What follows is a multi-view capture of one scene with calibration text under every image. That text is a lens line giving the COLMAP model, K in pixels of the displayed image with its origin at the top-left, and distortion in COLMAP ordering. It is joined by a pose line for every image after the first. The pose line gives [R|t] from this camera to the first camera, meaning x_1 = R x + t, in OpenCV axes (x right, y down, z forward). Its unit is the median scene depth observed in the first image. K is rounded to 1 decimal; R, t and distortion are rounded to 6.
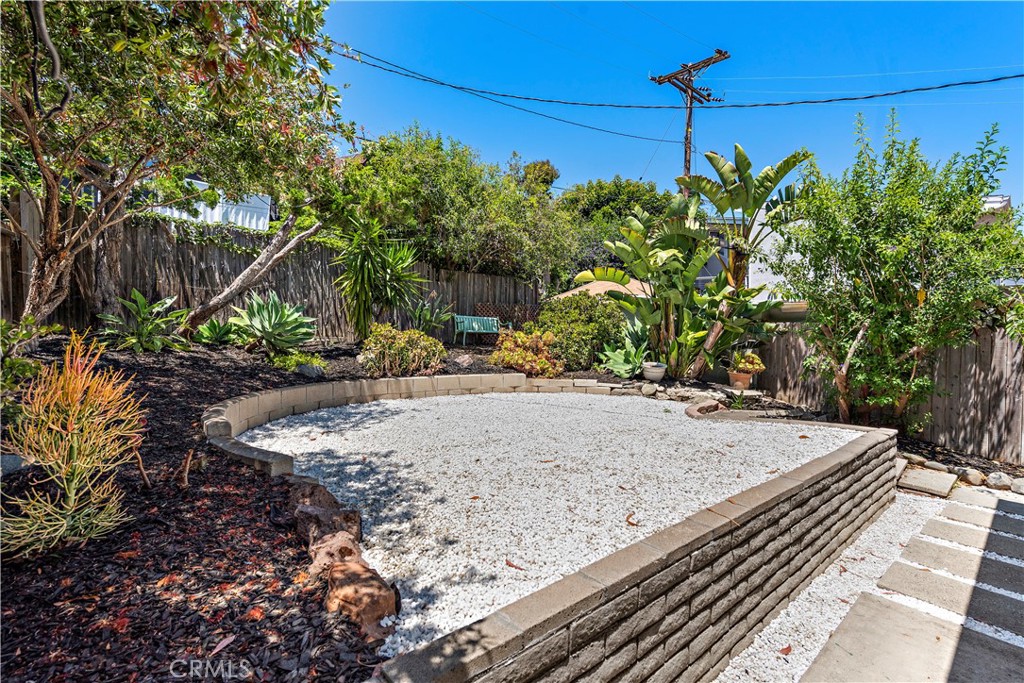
lens RADIAL K [[459.2, 0, 512.3], [0, 459.2, 346.2], [0, 0, 1]] dist [0.018887, -0.000414]
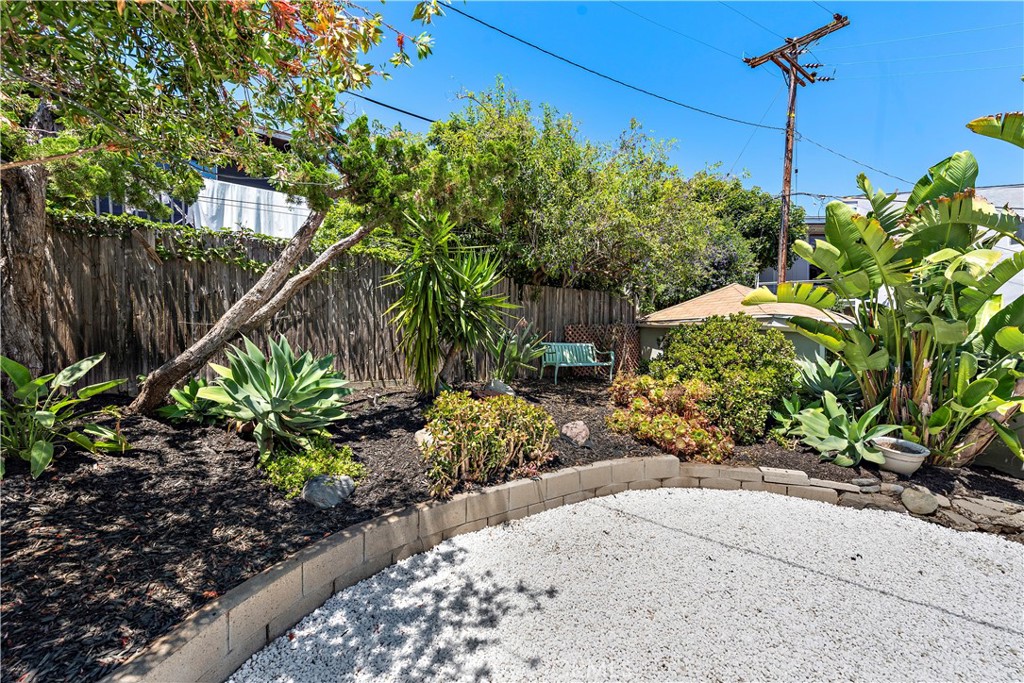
lens RADIAL K [[403.4, 0, 515.6], [0, 403.4, 349.5], [0, 0, 1]] dist [0.017465, -0.005114]
pose [[0.993864, 0.002623, -0.110582, -0.129188], [-0.000742, 0.999855, 0.017042, -0.094065], [0.110611, -0.016855, 0.993721, 0.427425]]
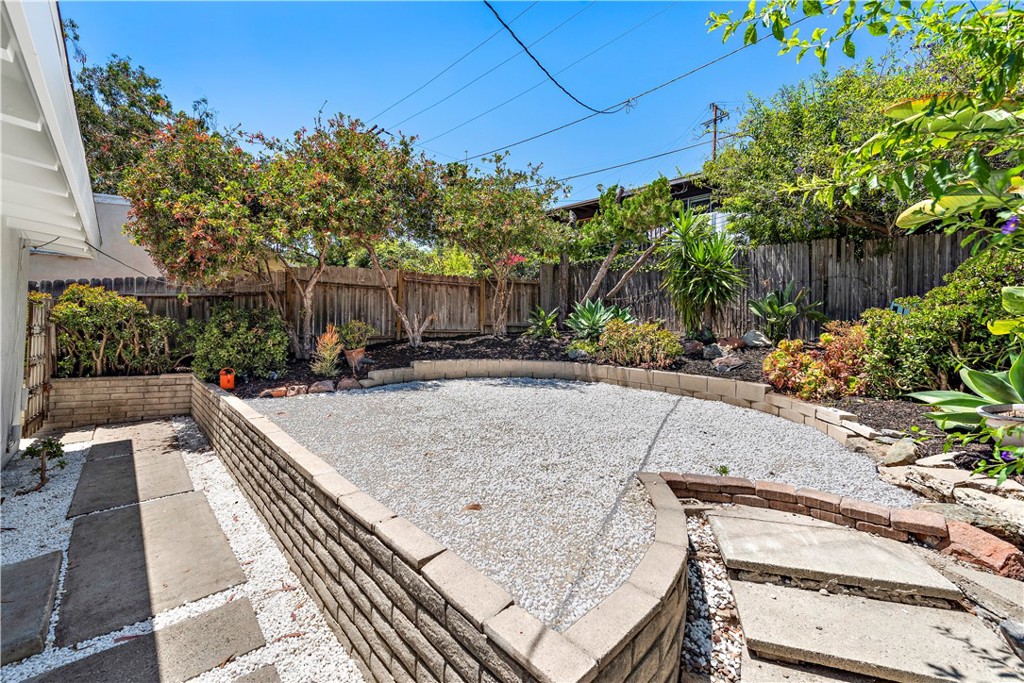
lens RADIAL K [[401.6, 0, 518.1], [0, 401.6, 343.9], [0, 0, 1]] dist [0.011968, -0.000172]
pose [[0.087524, 0.034924, -0.995550, 0.613076], [-0.047976, 0.998373, 0.030805, -0.006619], [0.995006, 0.045067, 0.089057, 0.548828]]
